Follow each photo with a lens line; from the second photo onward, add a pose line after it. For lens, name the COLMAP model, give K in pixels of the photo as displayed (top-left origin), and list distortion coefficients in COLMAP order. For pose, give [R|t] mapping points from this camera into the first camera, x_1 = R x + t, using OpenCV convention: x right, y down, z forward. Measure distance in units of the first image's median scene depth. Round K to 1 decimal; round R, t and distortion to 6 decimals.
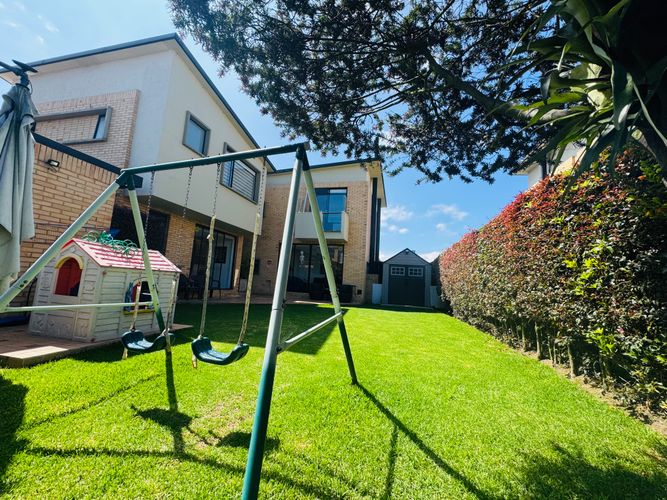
lens RADIAL K [[268.0, 0, 332.9], [0, 268.0, 249.1], [0, 0, 1]] dist [-0.000513, 0.000624]
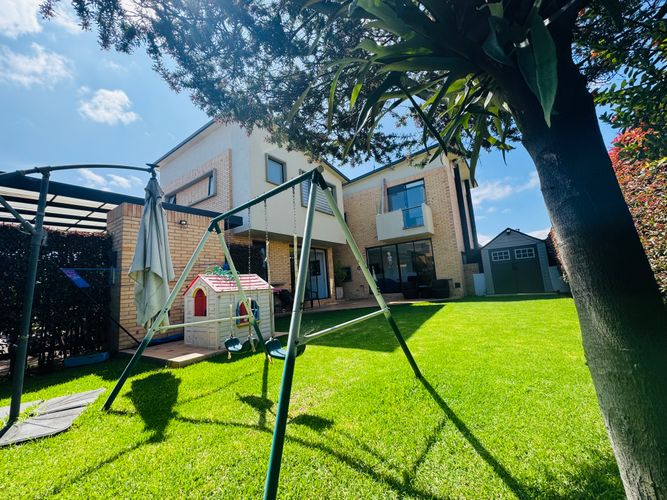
lens RADIAL K [[268.0, 0, 332.1], [0, 268.0, 249.6], [0, 0, 1]] dist [-0.000513, 0.000624]
pose [[0.920426, -0.175314, -0.349400, 0.193941], [0.172277, 0.984235, -0.040015, 0.008927], [0.350907, -0.023363, 0.936119, -0.049149]]
